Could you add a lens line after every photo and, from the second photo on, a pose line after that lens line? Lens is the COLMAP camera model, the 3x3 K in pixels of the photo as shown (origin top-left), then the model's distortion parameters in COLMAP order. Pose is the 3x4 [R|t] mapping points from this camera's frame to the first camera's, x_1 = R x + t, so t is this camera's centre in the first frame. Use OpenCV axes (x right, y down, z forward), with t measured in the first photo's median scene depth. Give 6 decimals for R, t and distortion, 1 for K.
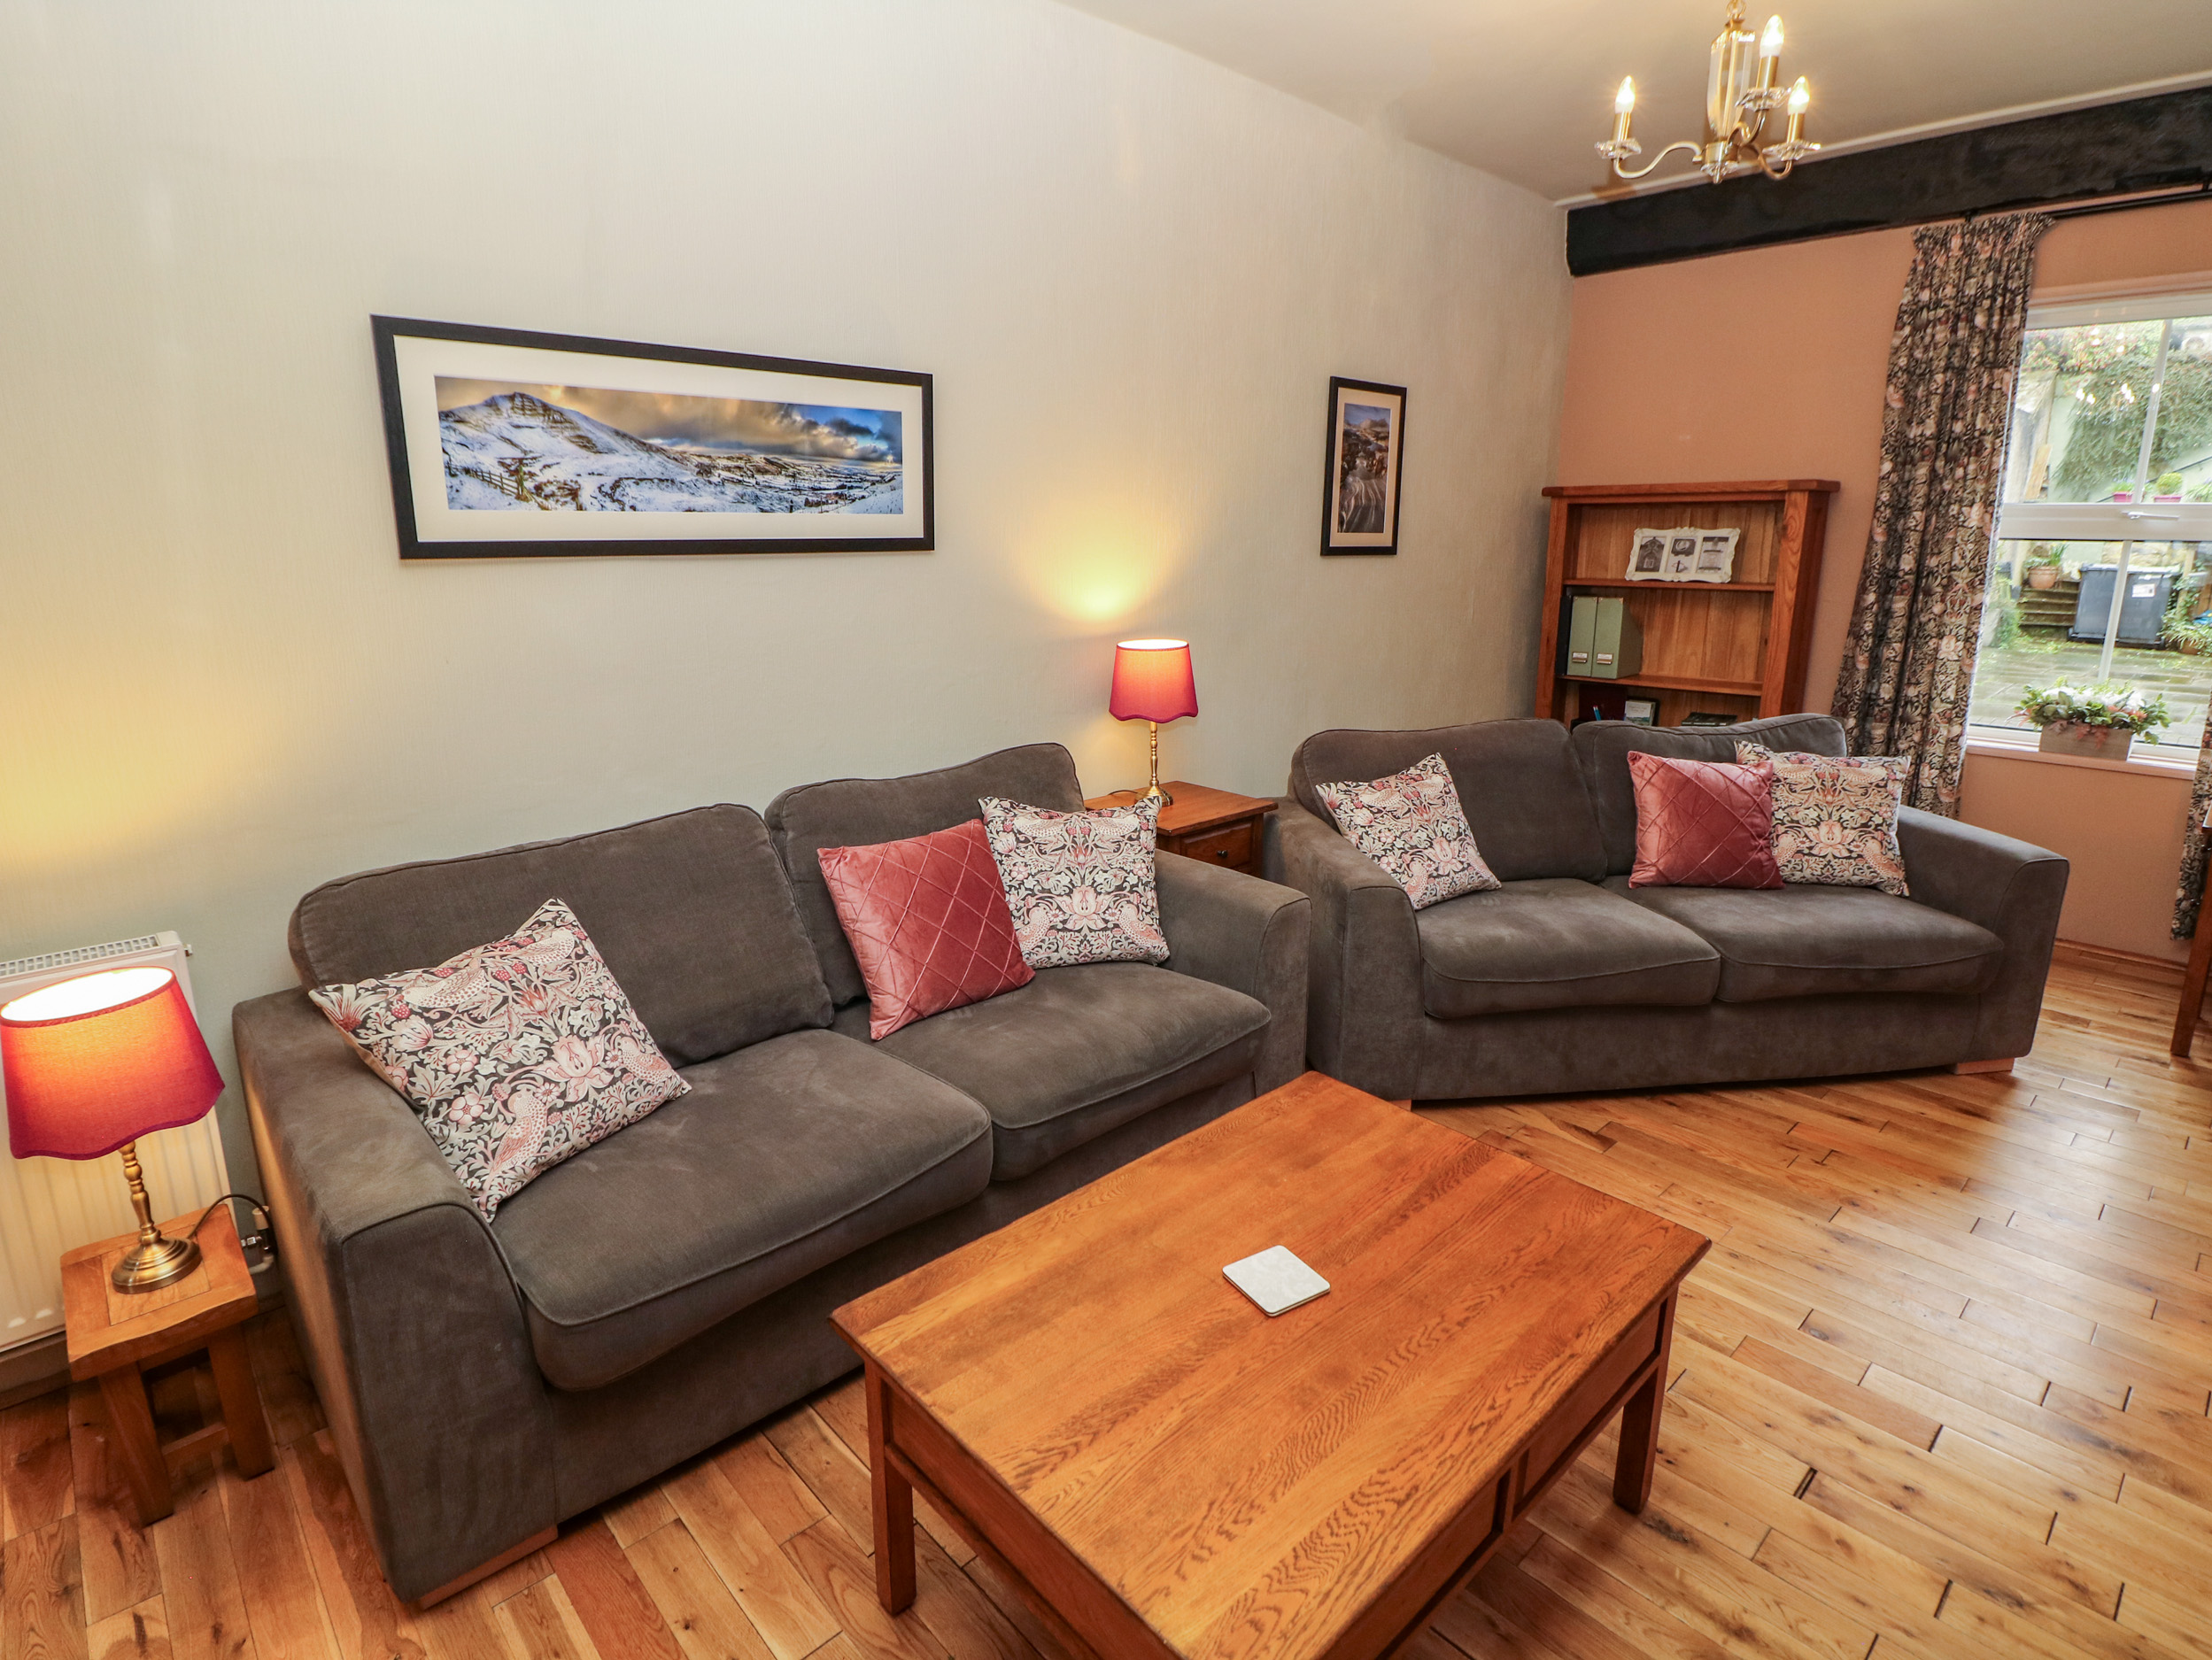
lens RADIAL K [[1177.8, 0, 1096.0], [0, 1177.8, 817.2], [0, 0, 1]] dist [-0.000854, -0.014975]
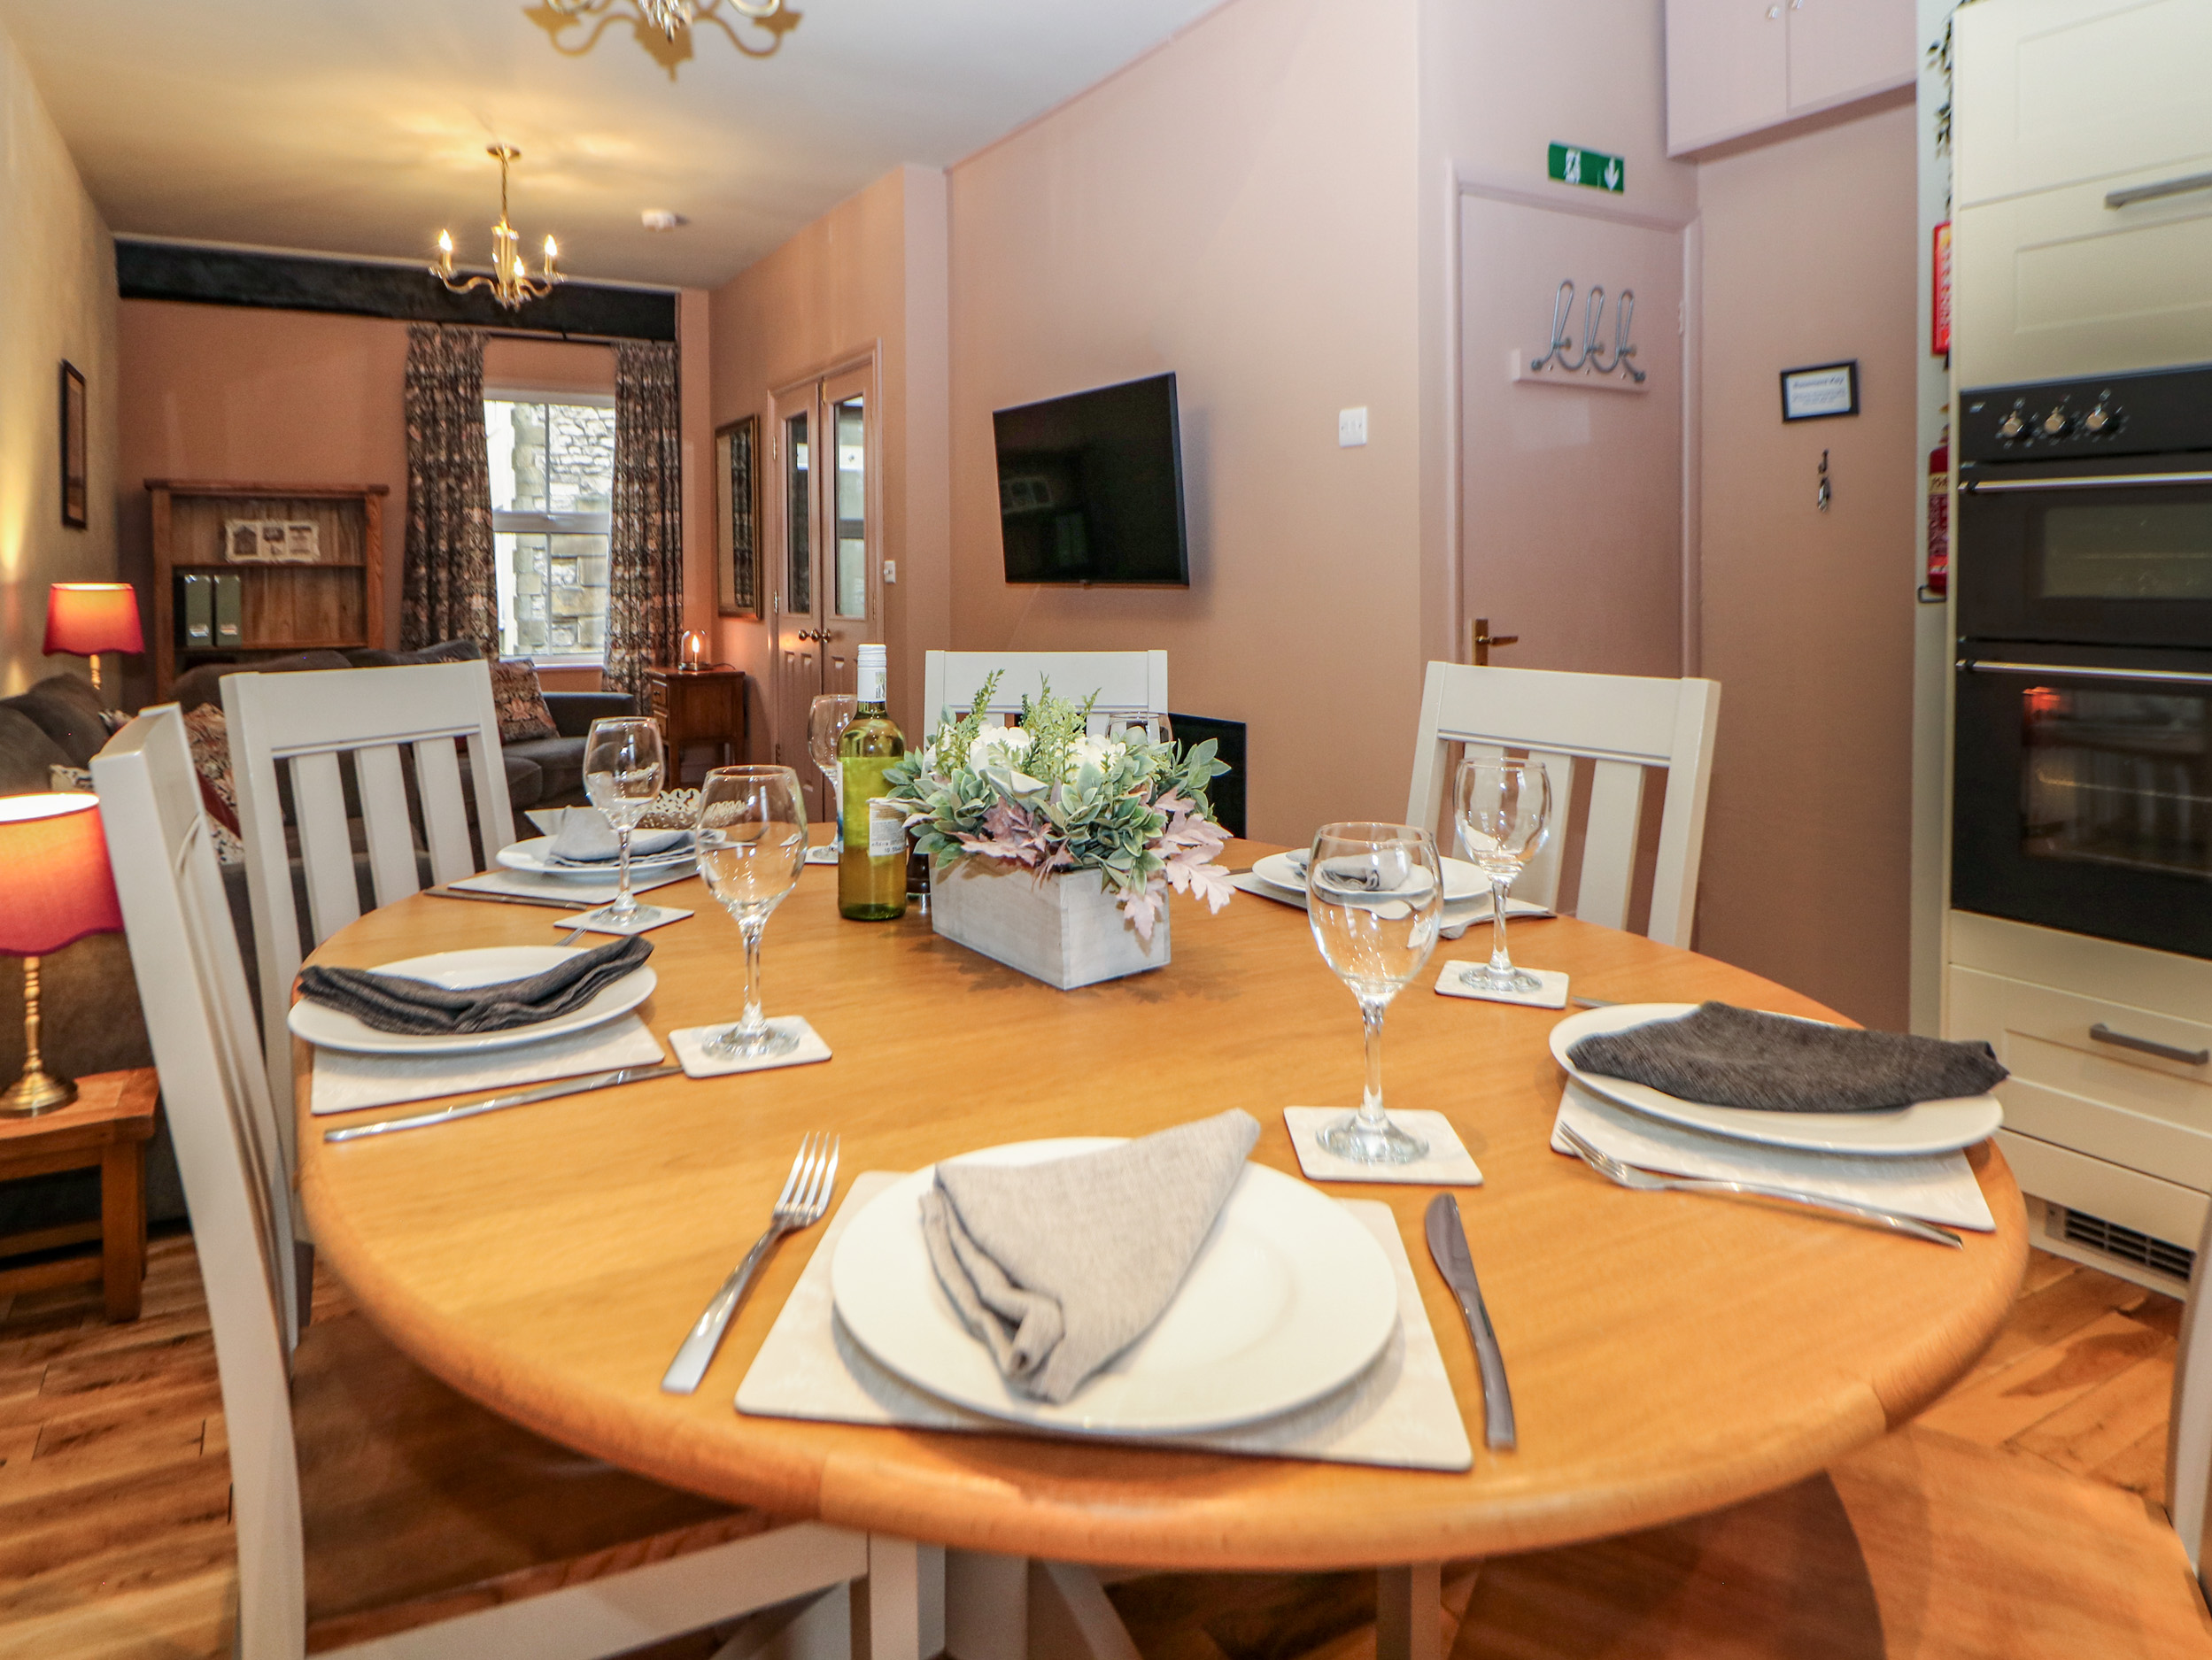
lens RADIAL K [[1407.8, 0, 1097.4], [0, 1407.8, 631.3], [0, 0, 1]] dist [-0.002701, -0.000660]
pose [[0.205697, -0.030356, 0.978145, -0.864062], [0.237748, 0.971124, -0.019859, 0.114001], [-0.949297, 0.236637, 0.206974, -0.101307]]
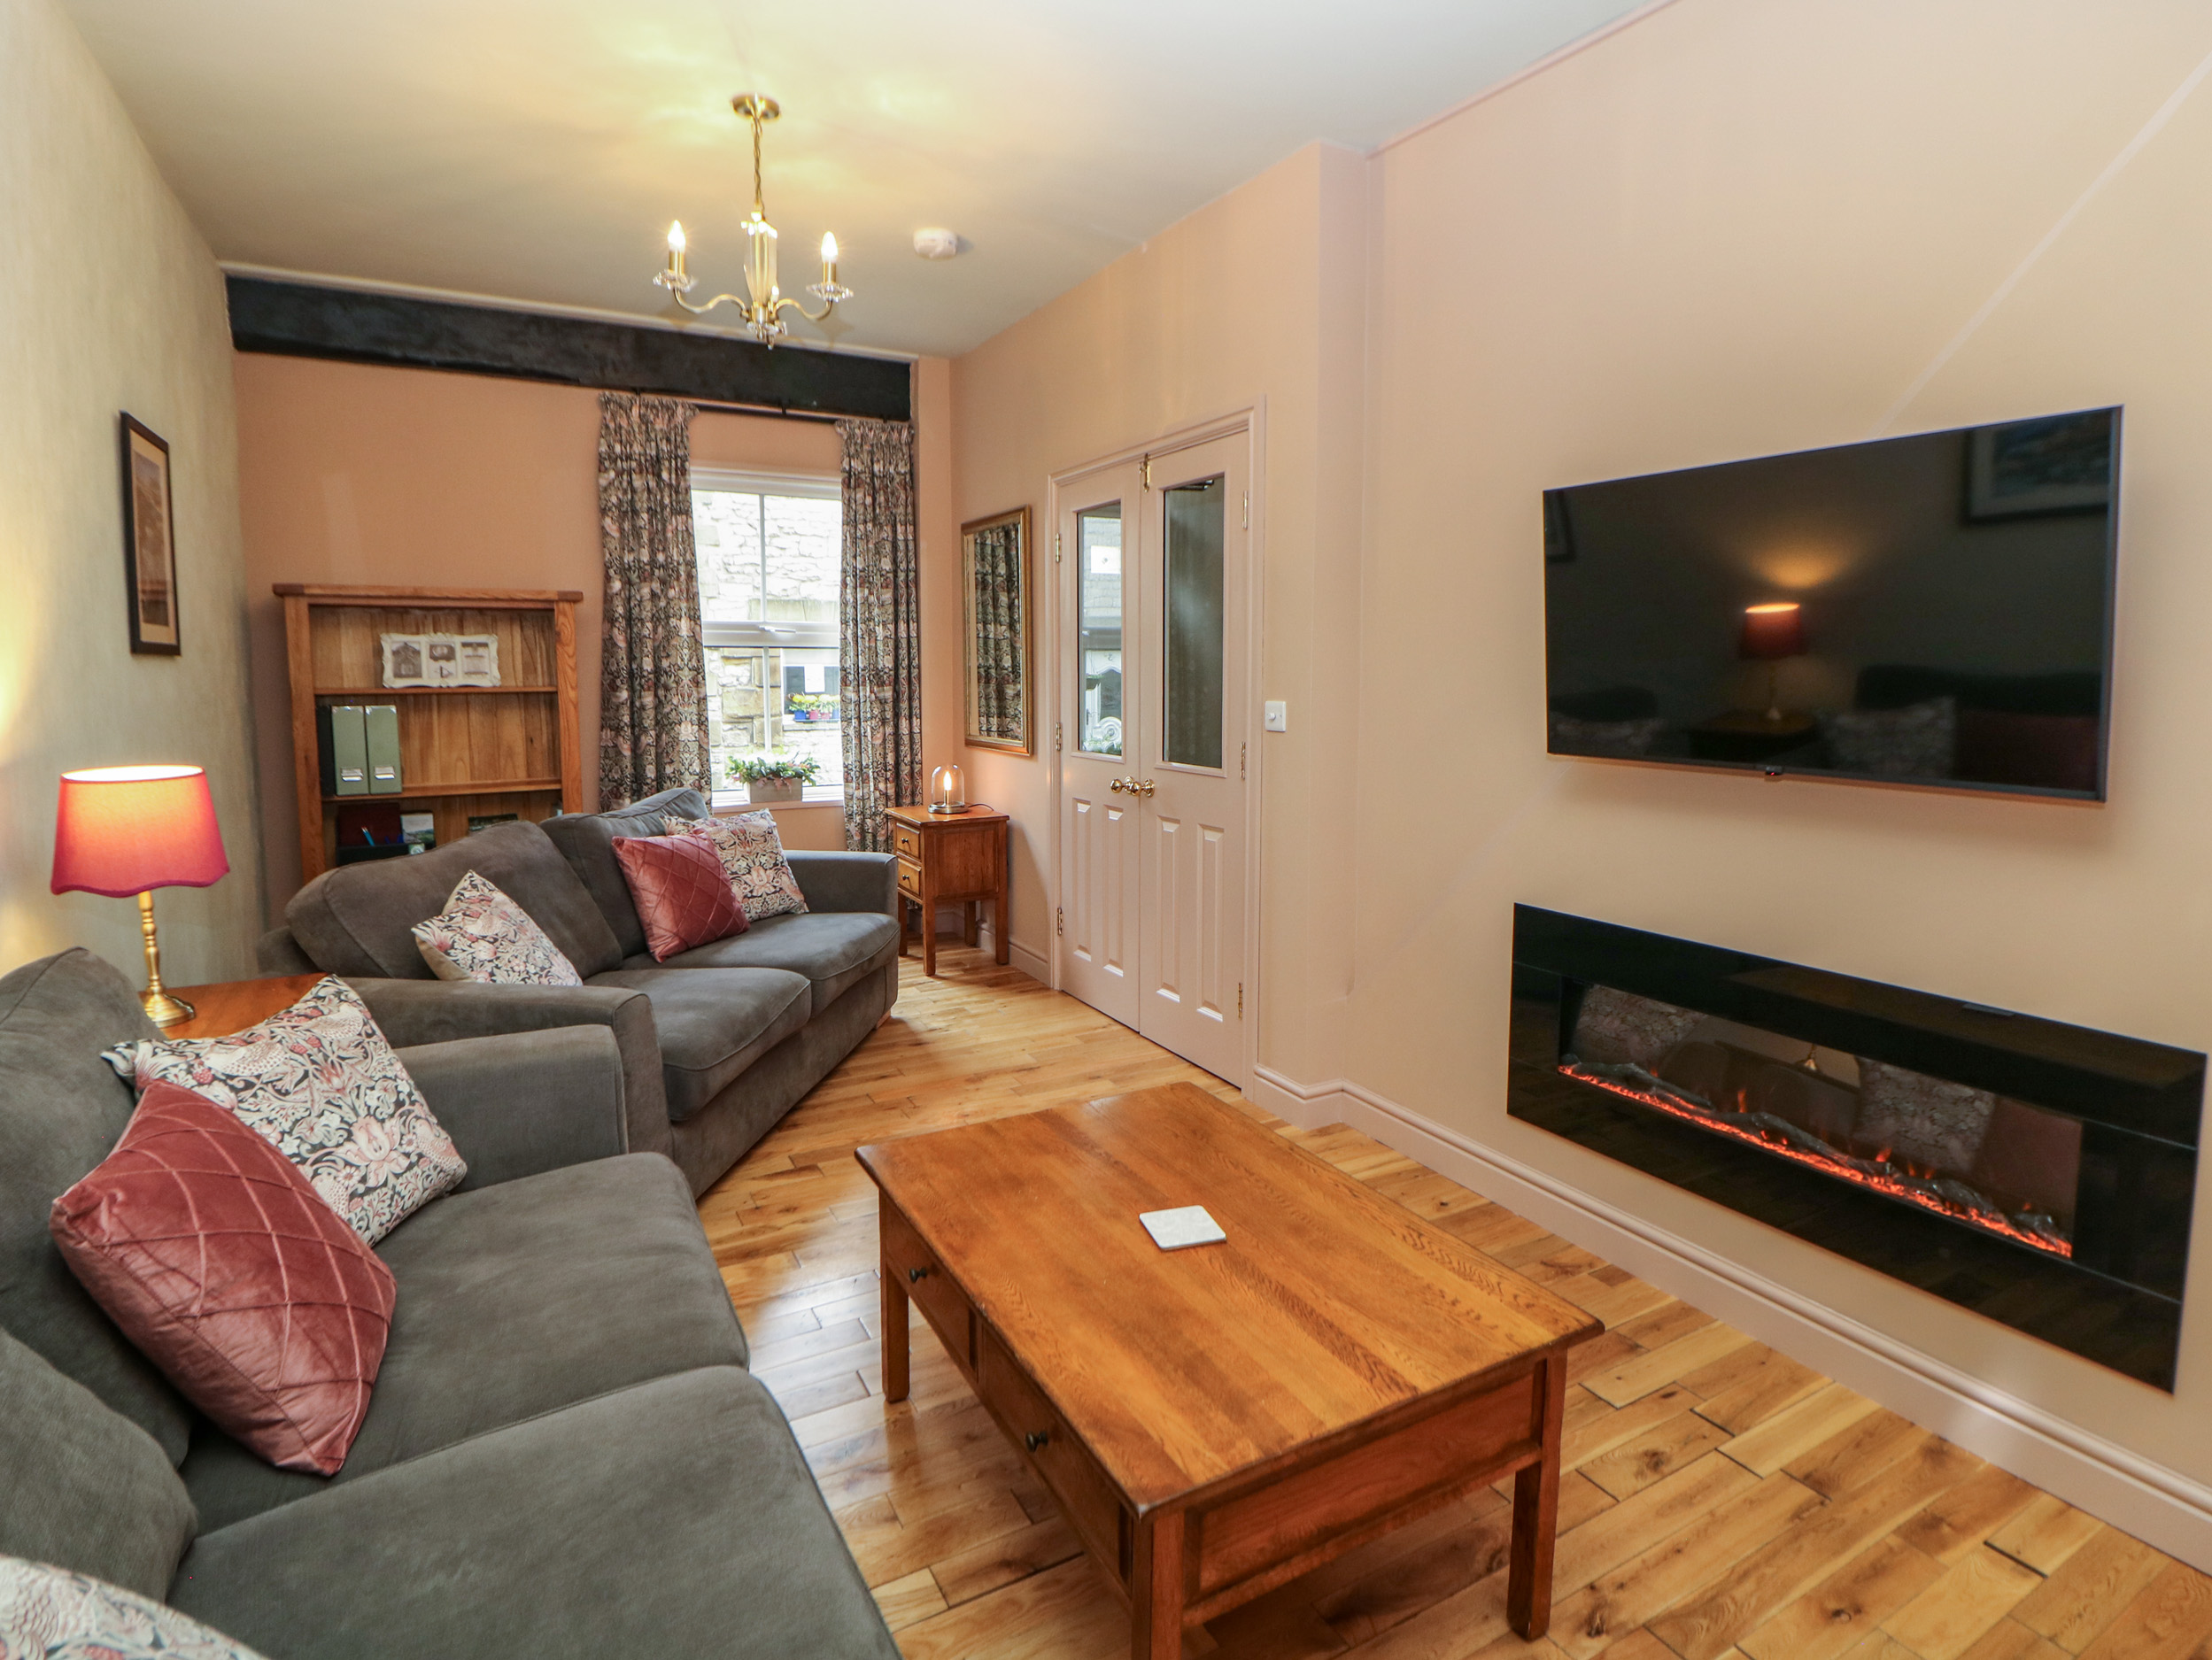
lens RADIAL K [[1161.2, 0, 1140.1], [0, 1161.2, 778.9], [0, 0, 1]] dist [-0.003865, -0.000757]
pose [[0.202886, -0.091658, 0.974903, -0.386017], [0.233146, 0.971499, 0.042818, -0.037455], [-0.951042, 0.218608, 0.218473, 0.293955]]
